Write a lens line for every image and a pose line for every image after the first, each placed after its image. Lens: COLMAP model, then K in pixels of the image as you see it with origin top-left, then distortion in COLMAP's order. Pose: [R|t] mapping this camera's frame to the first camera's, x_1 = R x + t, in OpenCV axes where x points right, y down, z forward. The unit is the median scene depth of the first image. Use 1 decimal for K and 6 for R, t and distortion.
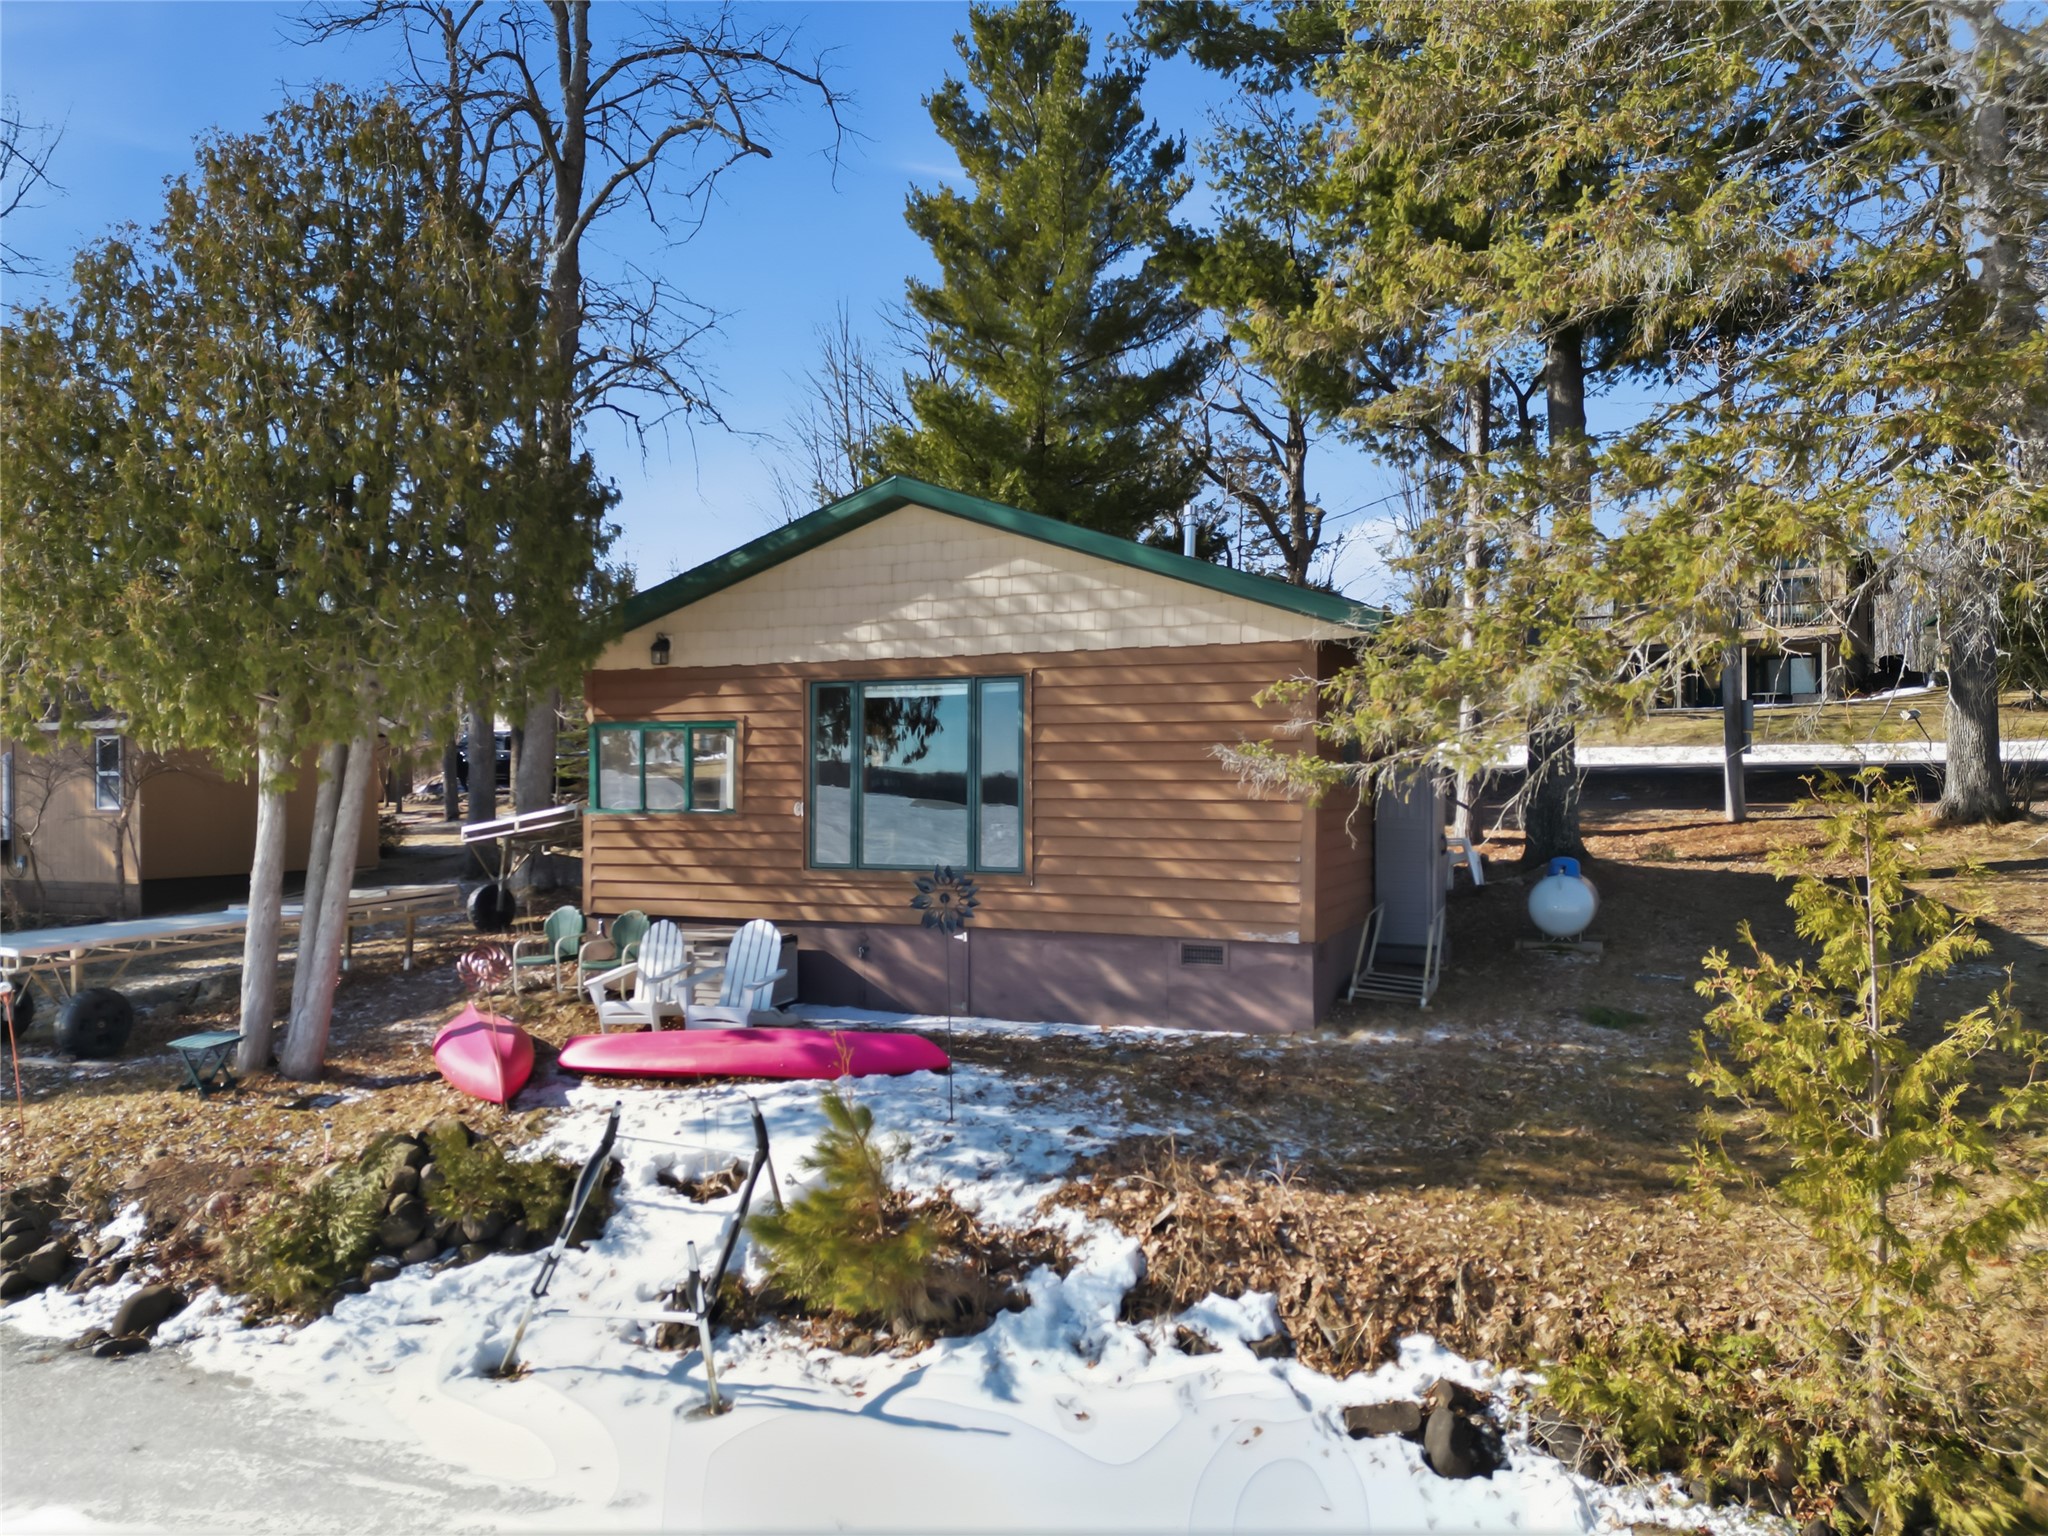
lens RADIAL K [[1420.3, 0, 1016.7], [0, 1420.3, 762.0], [0, 0, 1]] dist [0.085574, -0.074094]
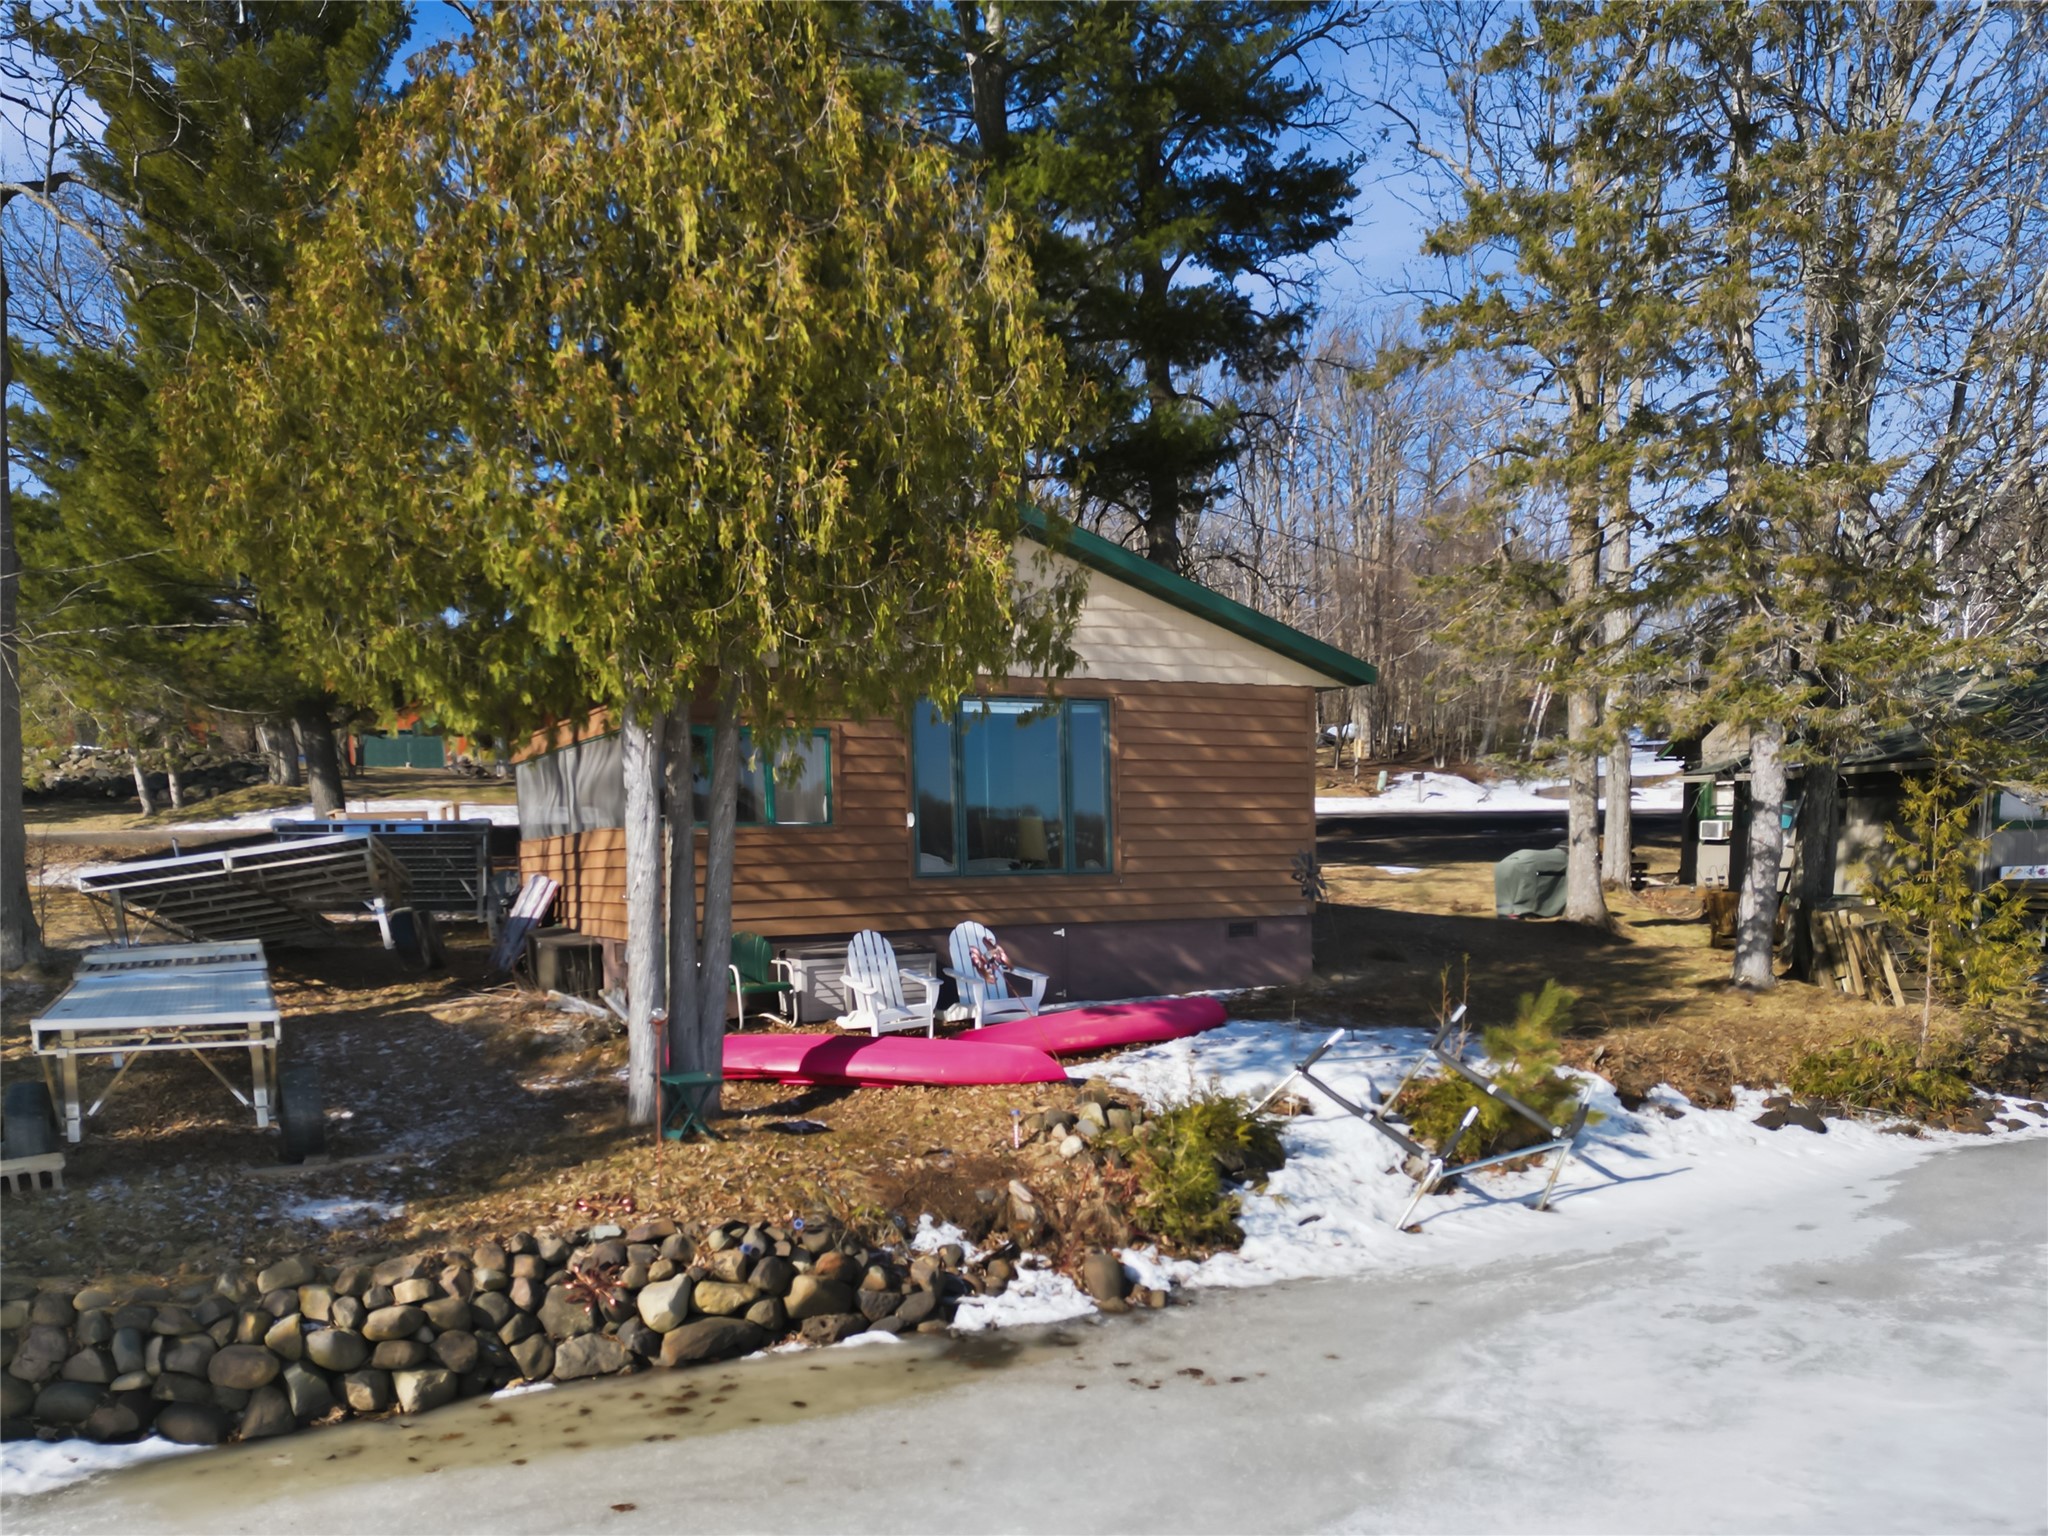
lens RADIAL K [[1564.7, 0, 979.2], [0, 1564.7, 957.1], [0, 0, 1]] dist [0.116340, -0.113121]
pose [[0.639872, -0.058433, 0.766257, -1.128349], [0.007181, 0.997516, 0.070071, 0.060586], [-0.768448, -0.039334, 0.638702, 0.290394]]
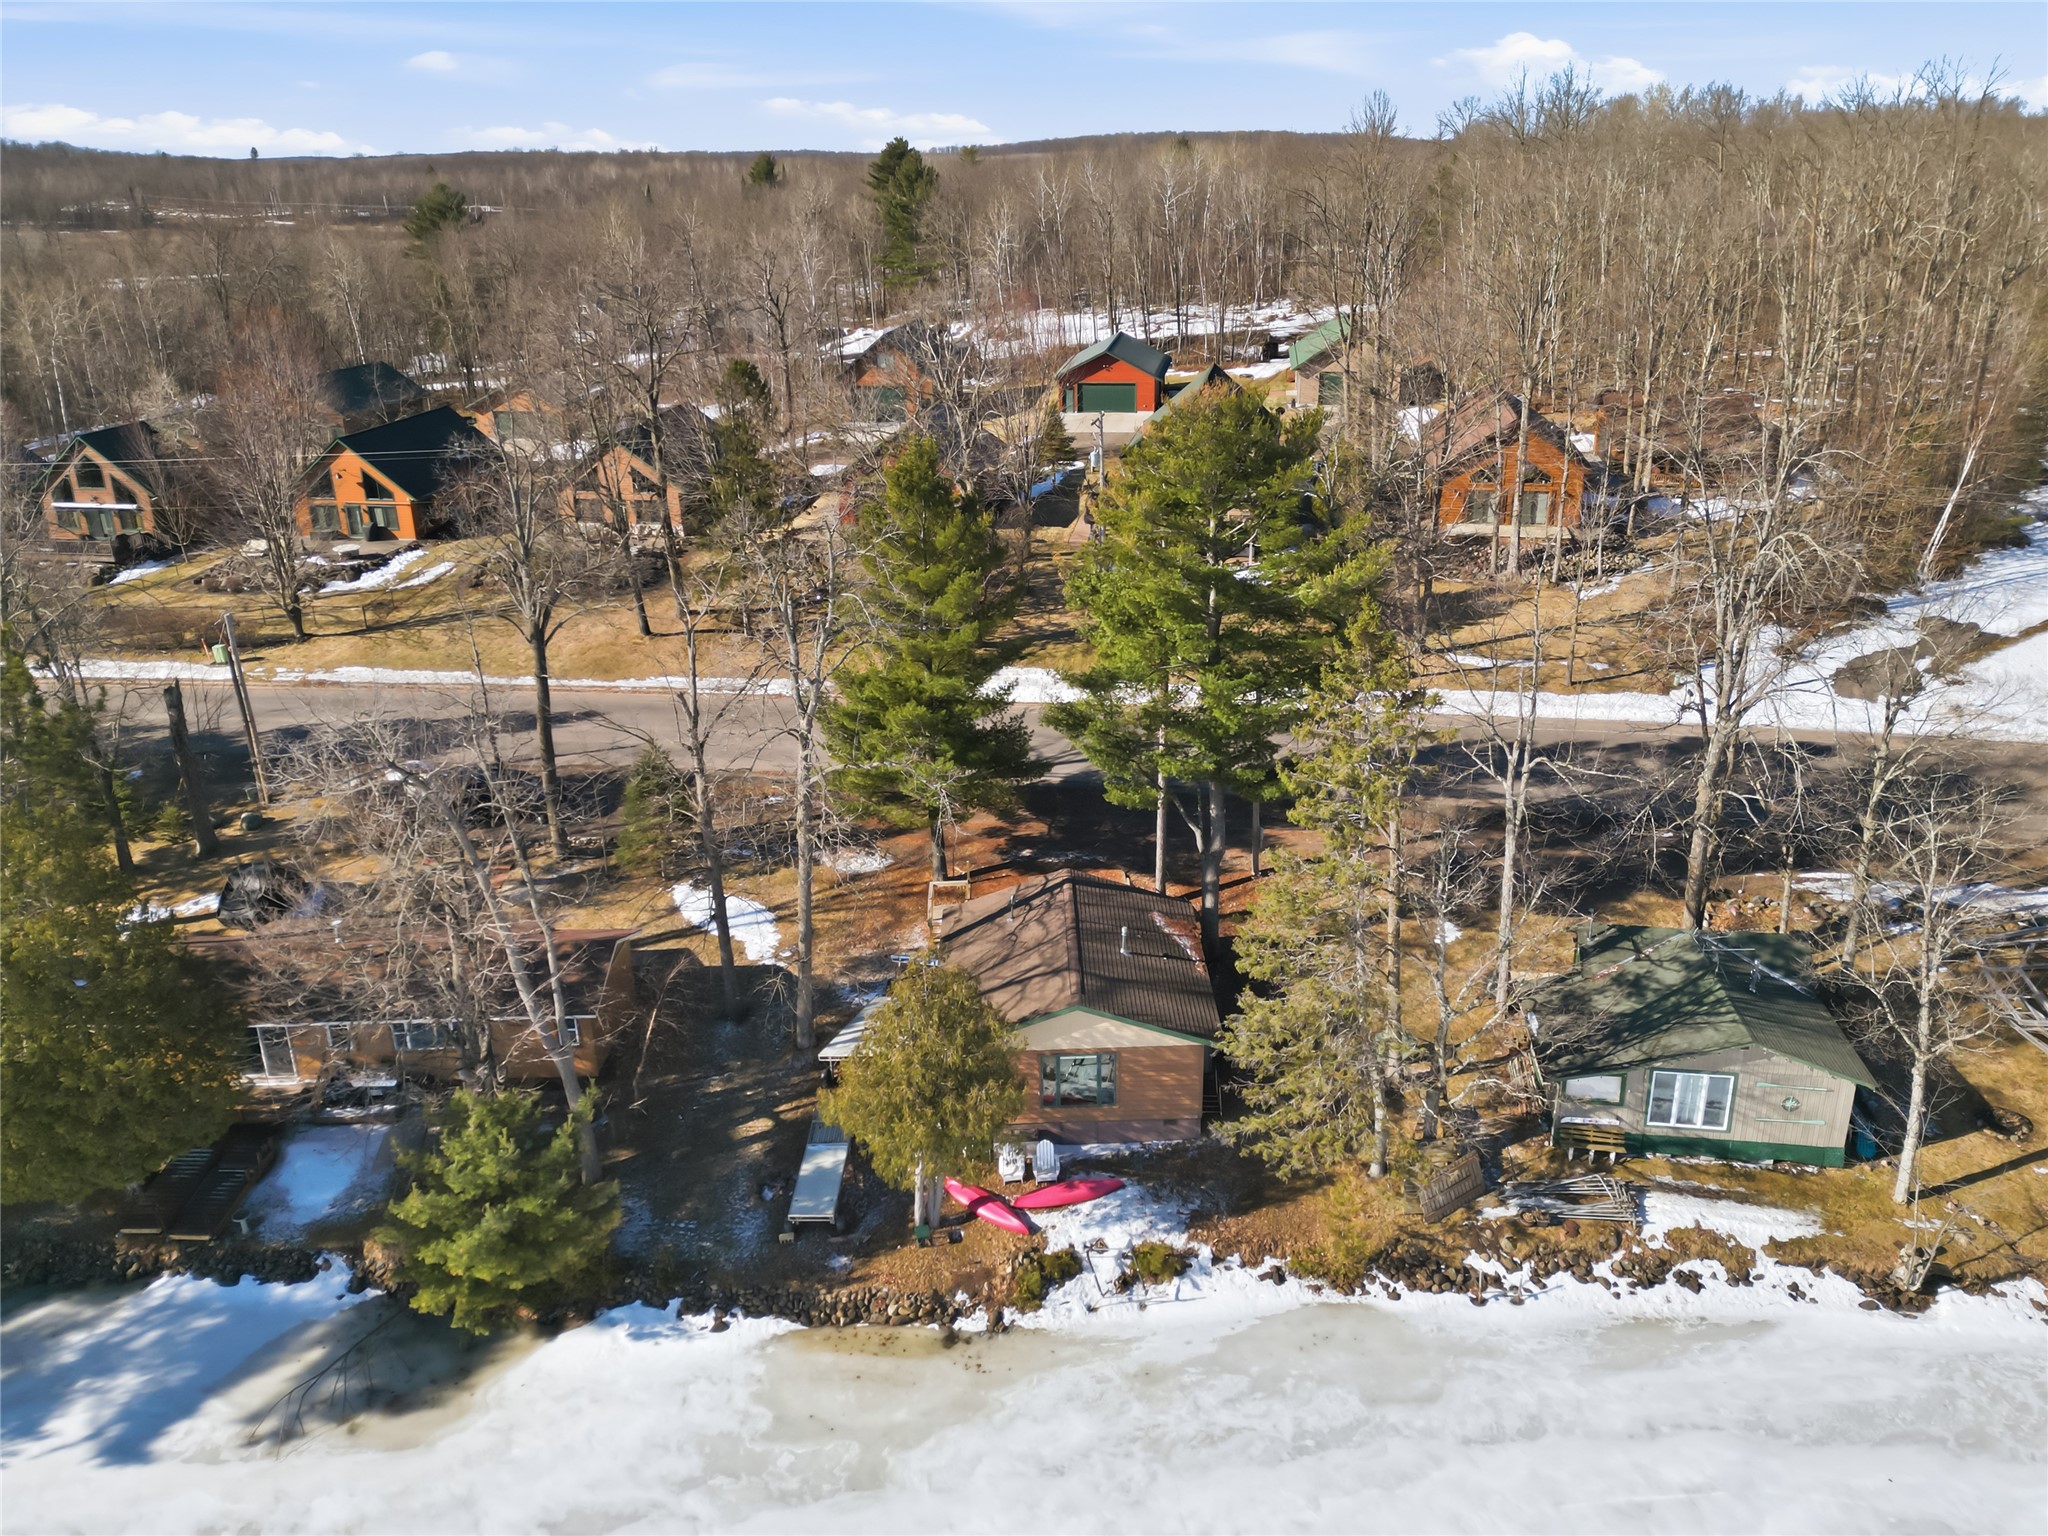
lens RADIAL K [[1494.2, 0, 1075.9], [0, 1494.2, 621.6], [0, 0, 1]] dist [0.051084, -0.000990]
pose [[0.903482, -0.137780, 0.405879, -1.461950], [0.002670, 0.948719, 0.316109, -2.283335], [-0.428618, -0.284515, 0.857518, -1.794494]]
